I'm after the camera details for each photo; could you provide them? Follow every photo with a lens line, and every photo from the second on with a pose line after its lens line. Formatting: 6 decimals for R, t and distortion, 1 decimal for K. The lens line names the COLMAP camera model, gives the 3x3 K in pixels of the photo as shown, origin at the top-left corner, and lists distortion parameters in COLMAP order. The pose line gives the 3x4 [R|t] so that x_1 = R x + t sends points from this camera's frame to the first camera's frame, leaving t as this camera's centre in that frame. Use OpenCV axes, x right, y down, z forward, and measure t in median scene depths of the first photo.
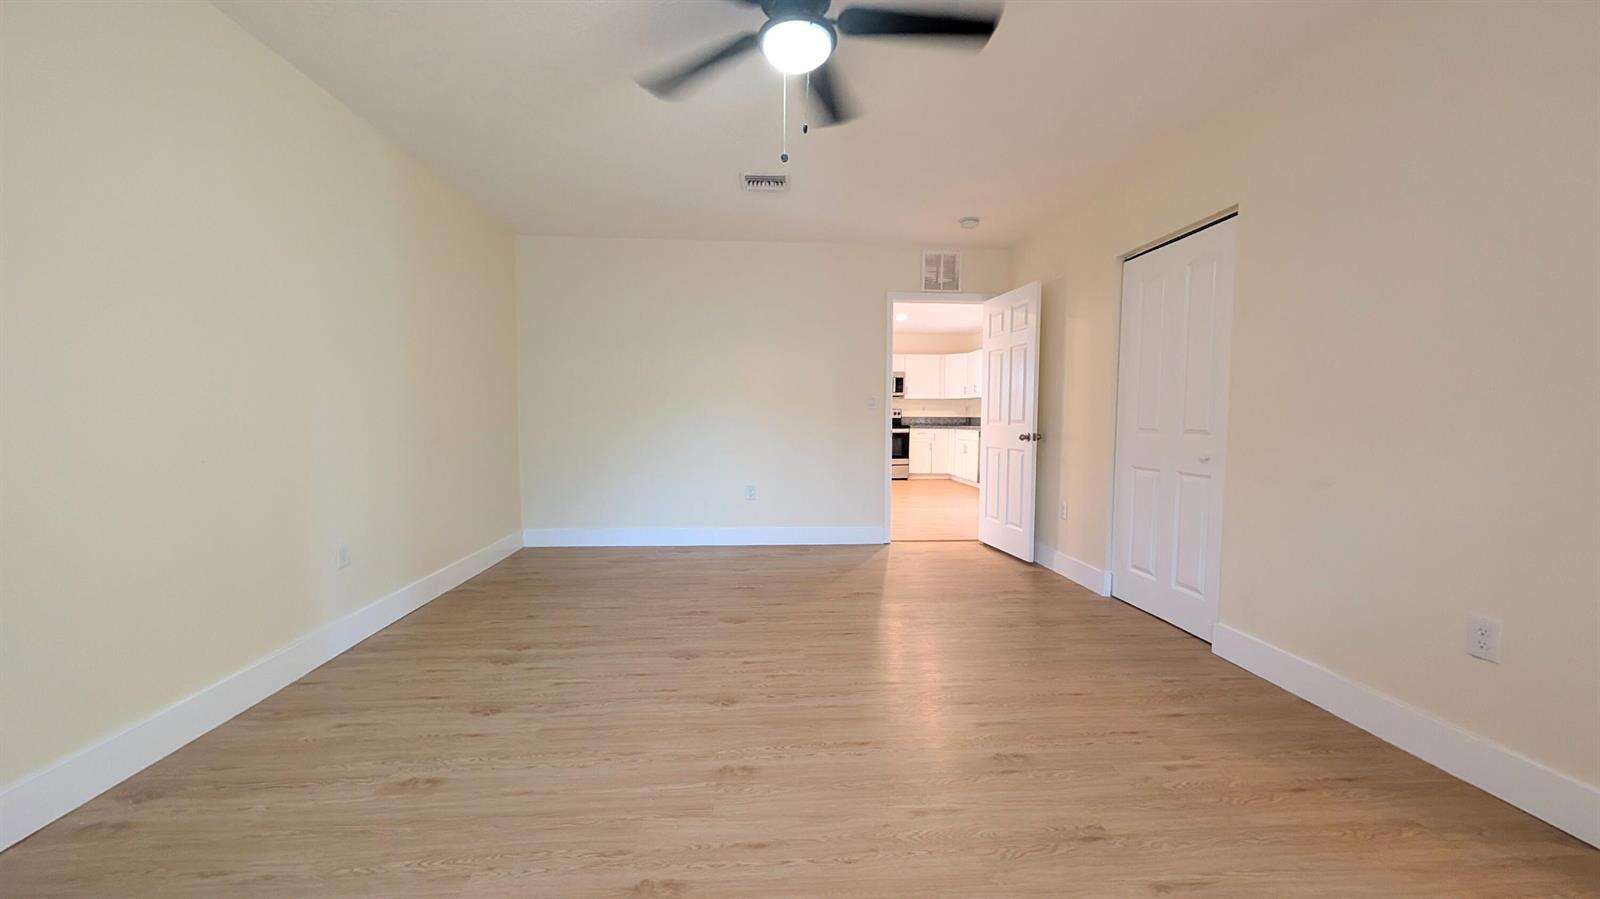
lens RADIAL K [[607.9, 0, 801.9], [0, 607.9, 451.7], [0, 0, 1]] dist [0.002917, 0.000330]
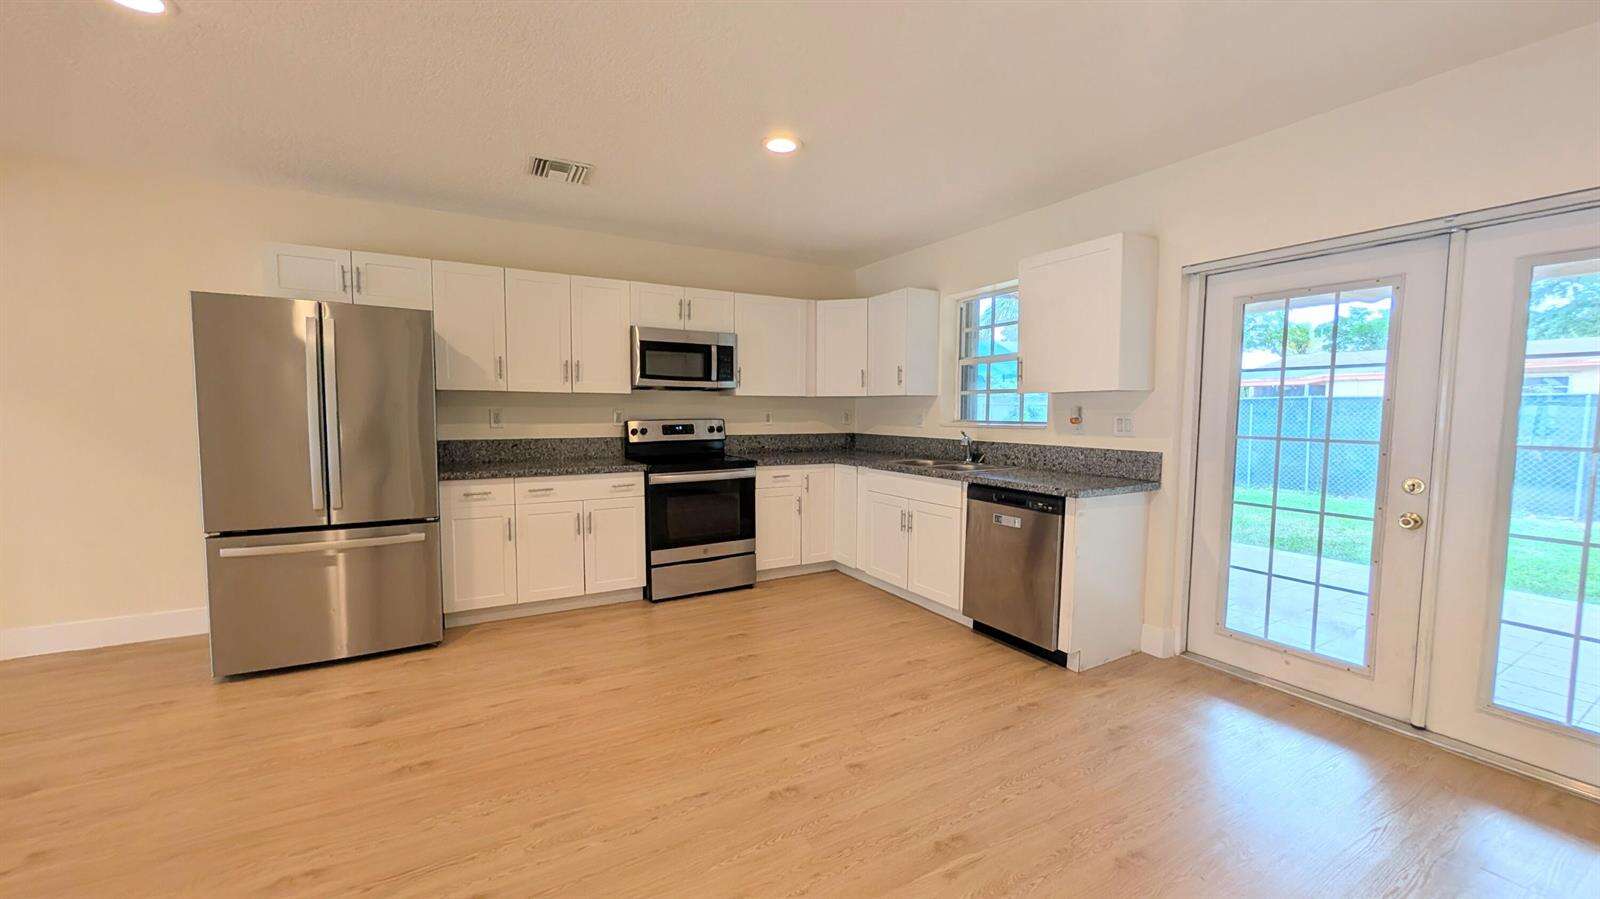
lens RADIAL K [[607.9, 0, 800.6], [0, 607.9, 449.8], [0, 0, 1]] dist [0.002917, 0.000330]
pose [[0.881475, -0.026780, 0.471471, 0.006072], [0.023438, 0.999641, 0.012960, -0.053895], [-0.471649, -0.000373, 0.881786, 0.600796]]
